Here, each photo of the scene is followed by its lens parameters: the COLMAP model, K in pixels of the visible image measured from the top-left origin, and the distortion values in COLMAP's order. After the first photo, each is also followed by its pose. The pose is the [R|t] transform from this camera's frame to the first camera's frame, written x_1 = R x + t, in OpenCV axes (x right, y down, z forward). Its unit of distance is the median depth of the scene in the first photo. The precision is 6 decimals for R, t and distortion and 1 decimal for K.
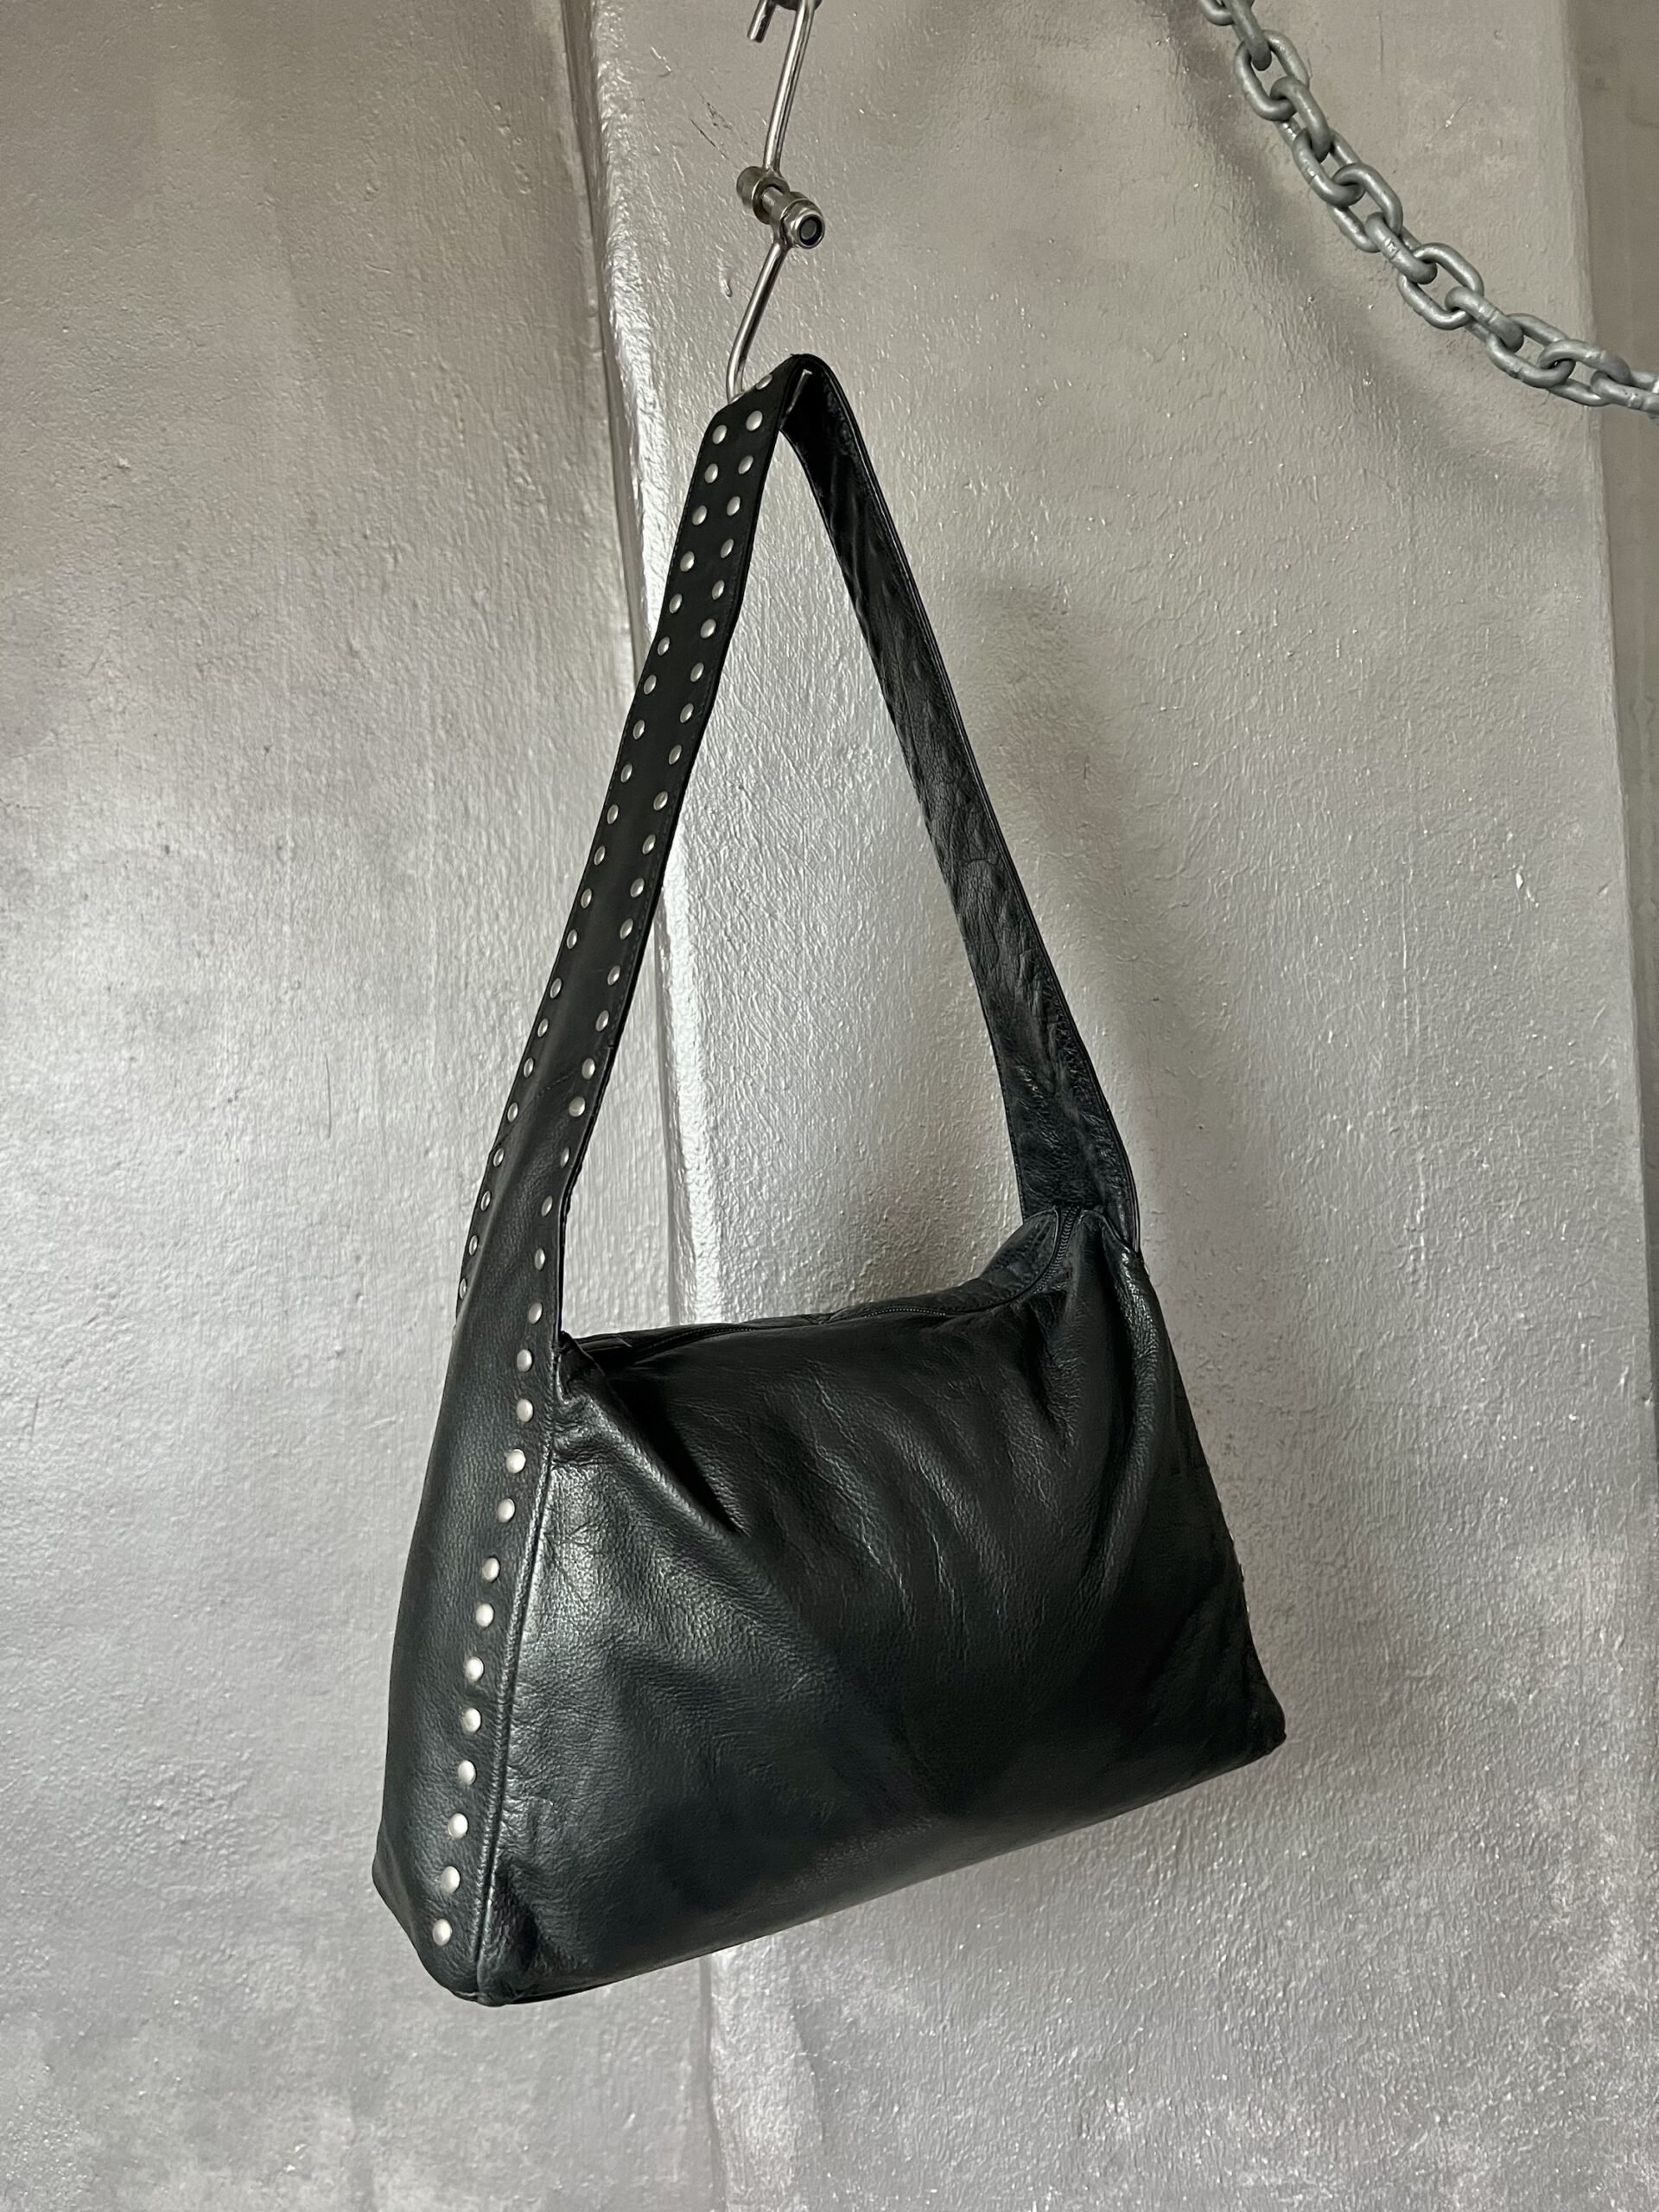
lens RADIAL K [[1676.4, 0, 825.7], [0, 1676.4, 1115.4], [0, 0, 1]] dist [0.021753, -0.030639]
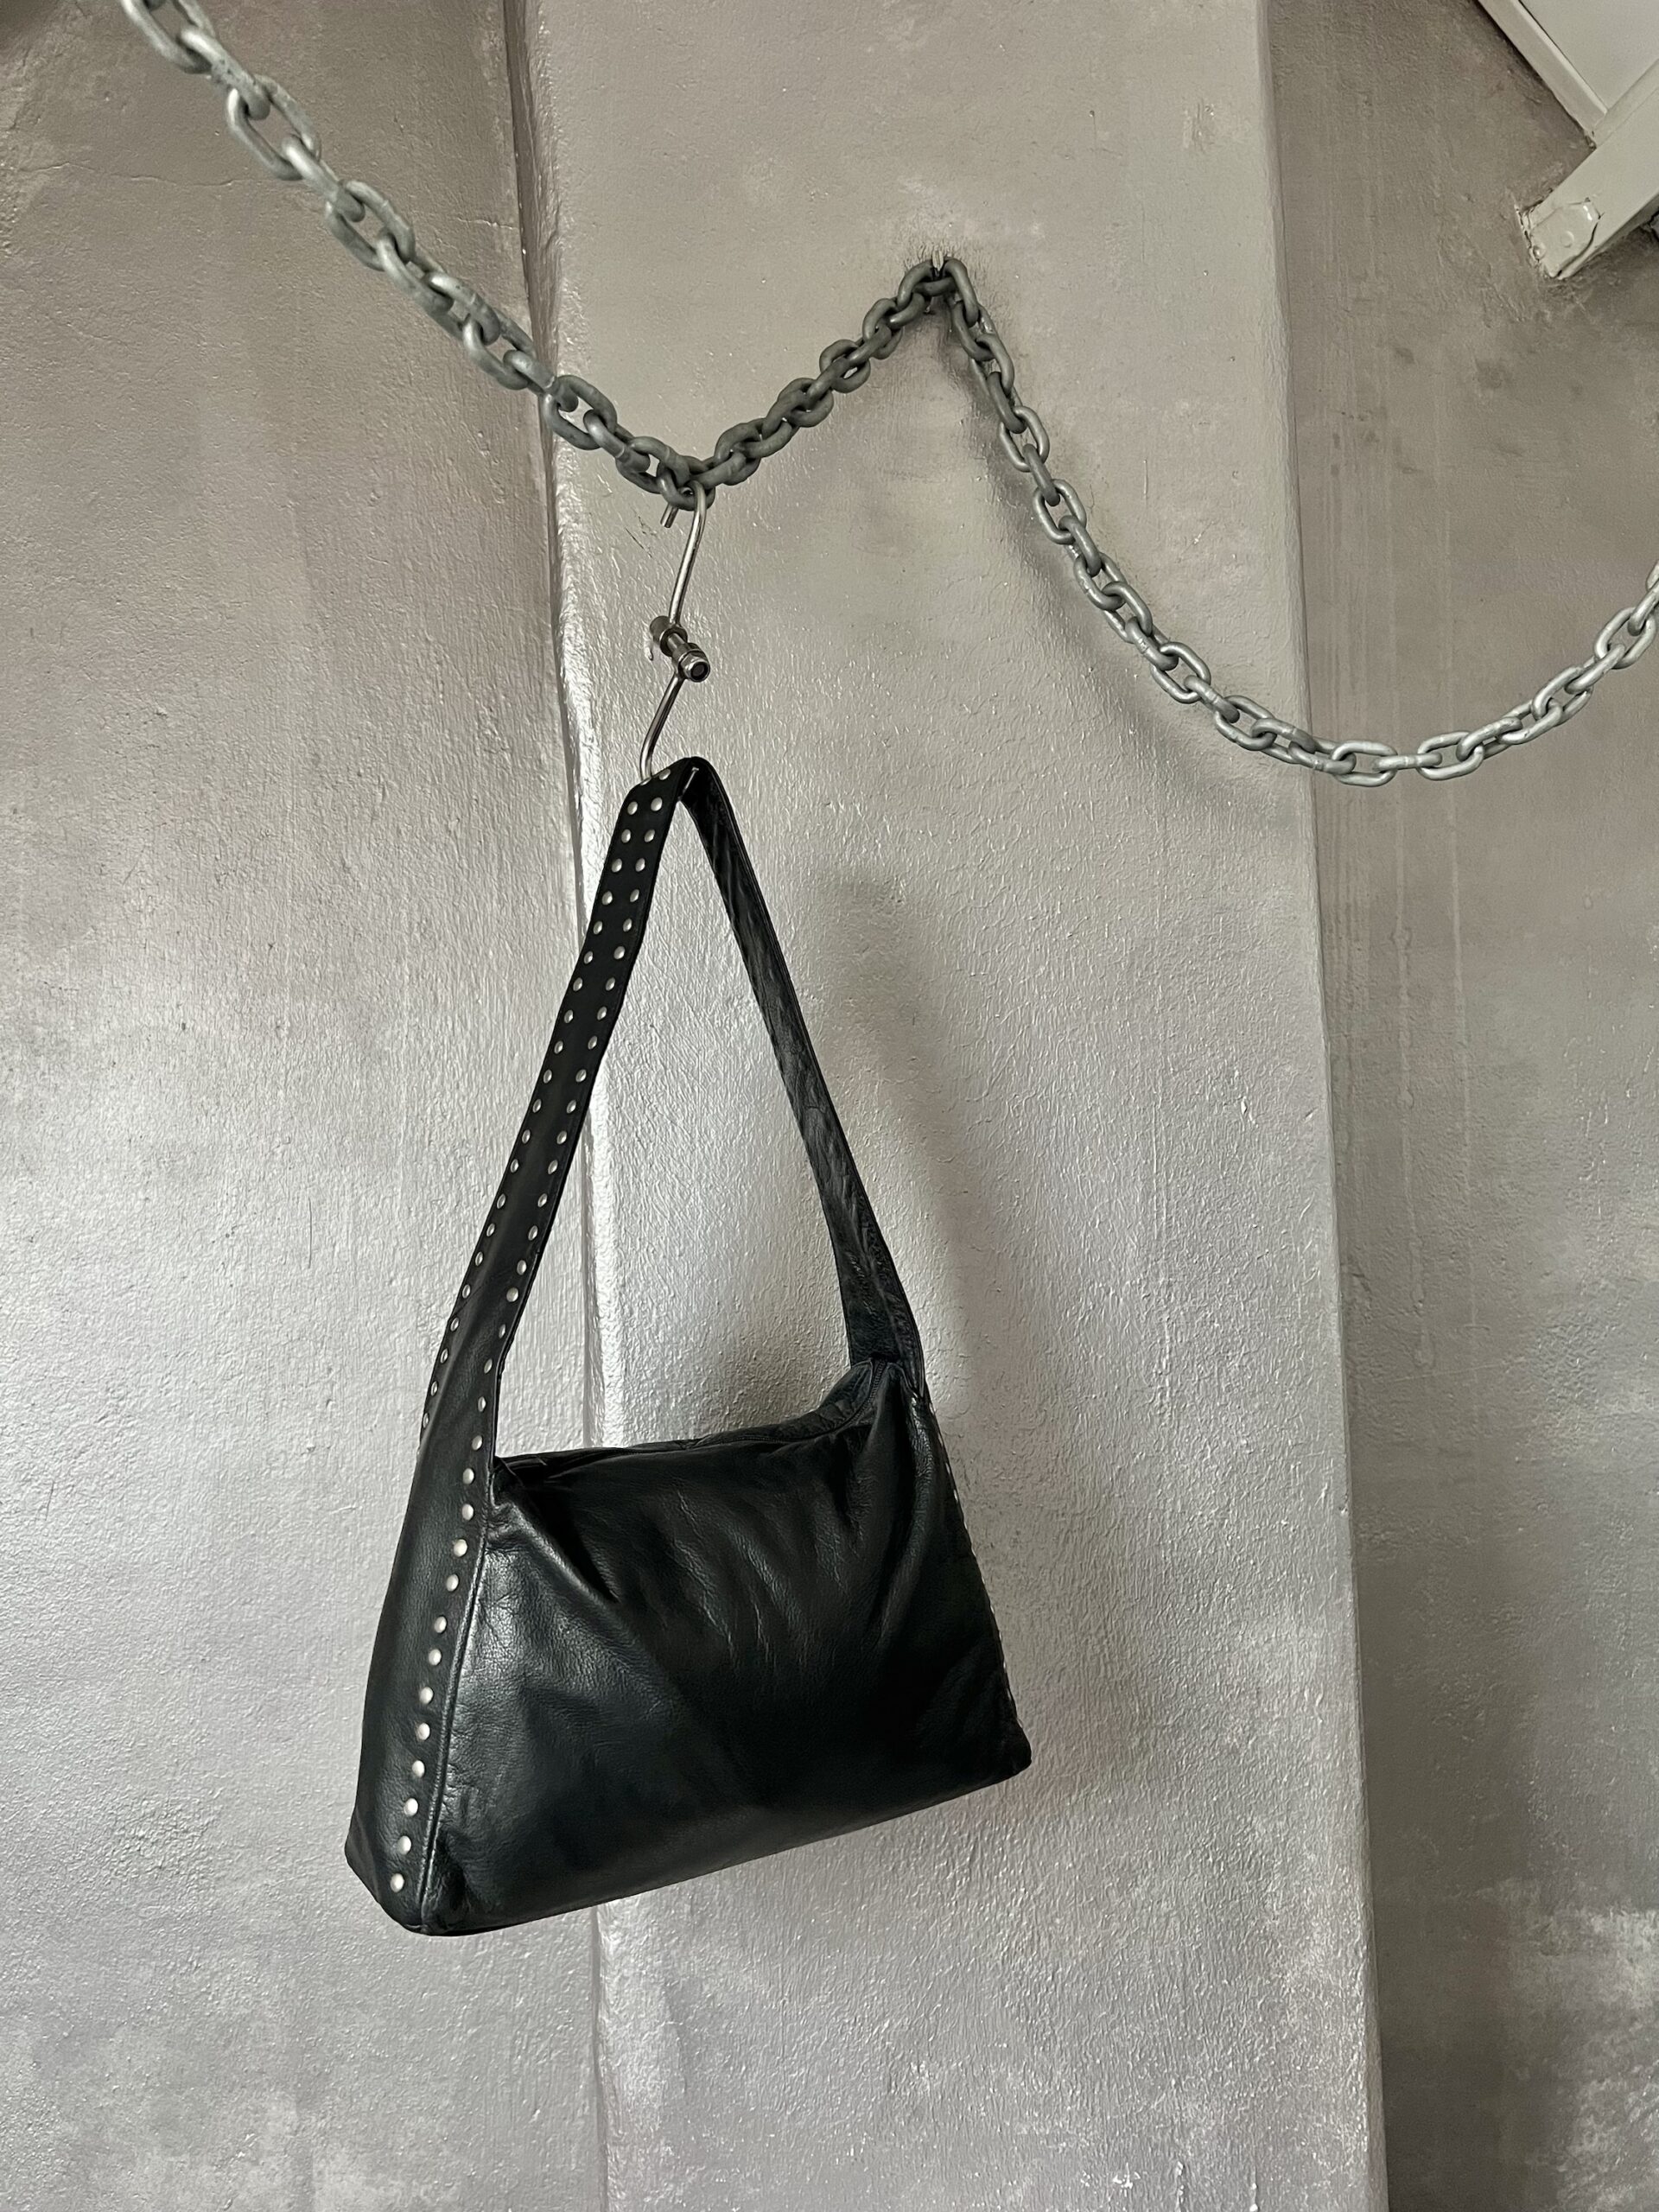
lens RADIAL K [[1668.8, 0, 838.8], [0, 1668.8, 1104.9], [0, 0, 1]] dist [0.024906, -0.033528]
pose [[0.999049, 0.024166, 0.036292, 0.036365], [-0.022223, 0.998345, -0.053038, -0.048793], [-0.037514, 0.052181, 0.997933, -0.216605]]
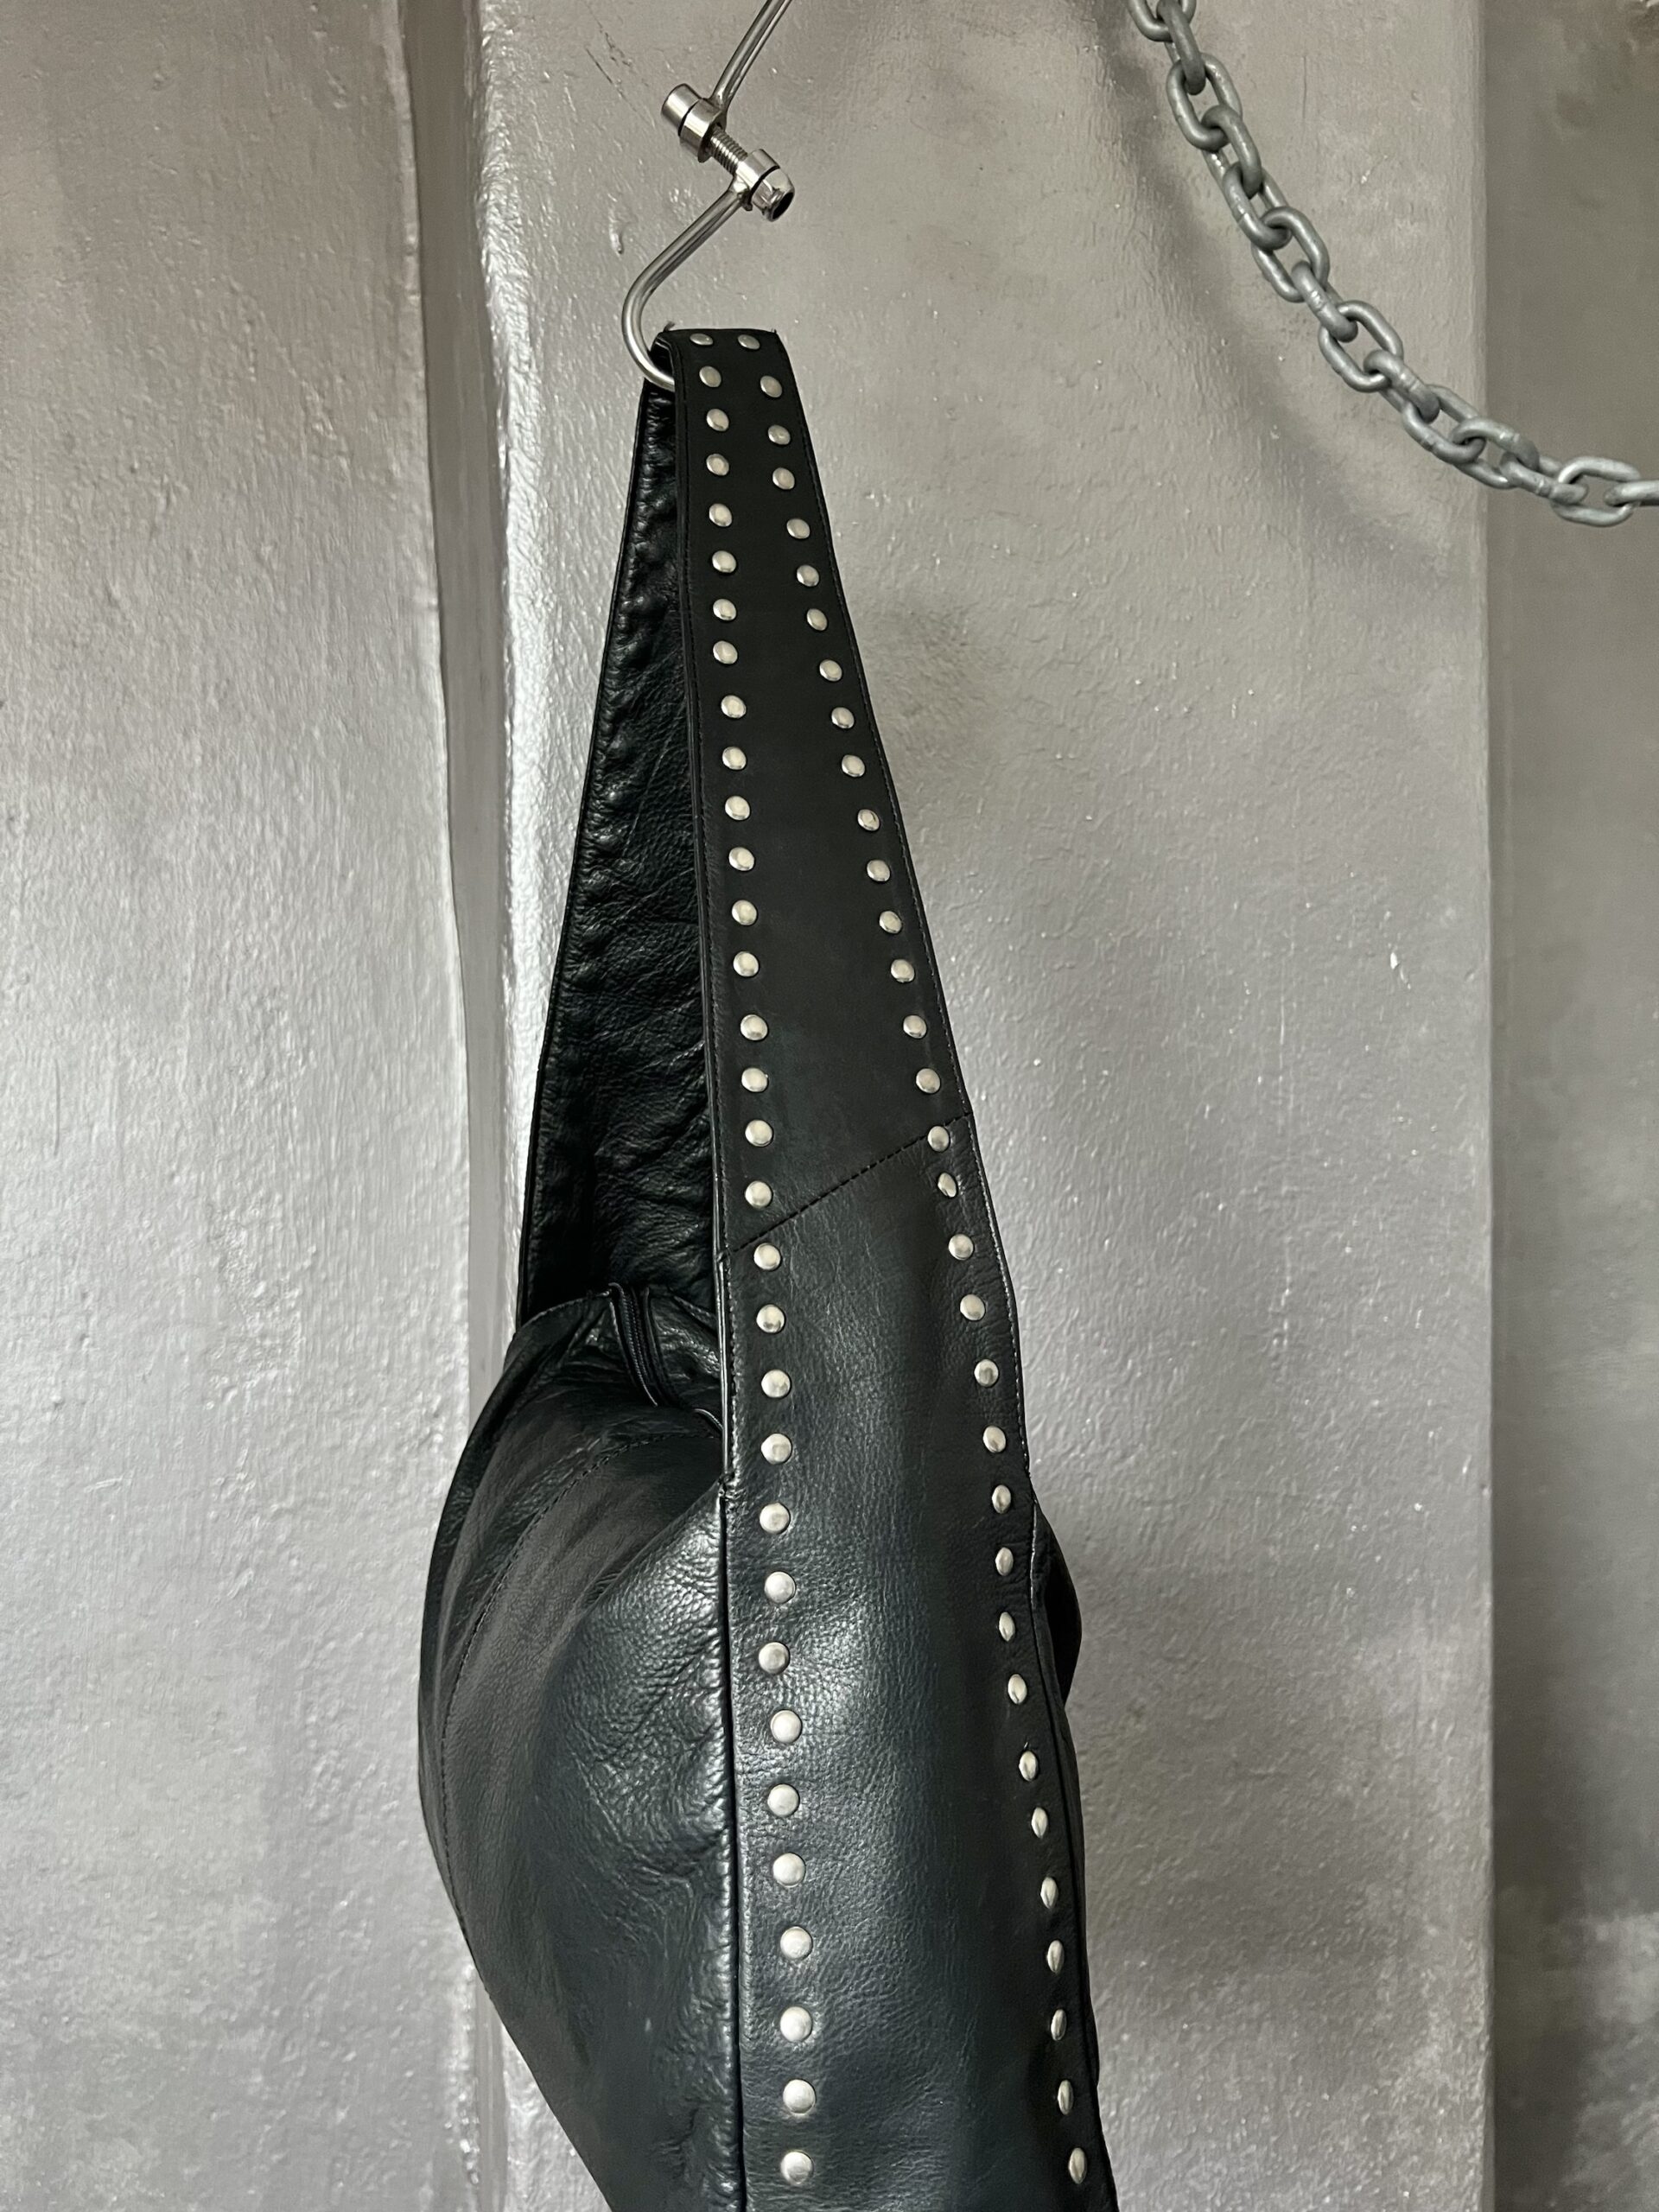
lens RADIAL K [[1687.6, 0, 839.7], [0, 1687.6, 1115.3], [0, 0, 1]] dist [0.002993, -0.003566]
pose [[0.981298, 0.044635, 0.187249, -0.063849], [-0.044940, 0.998986, -0.002616, -0.024095], [-0.187176, -0.005848, 0.982309, 0.069074]]
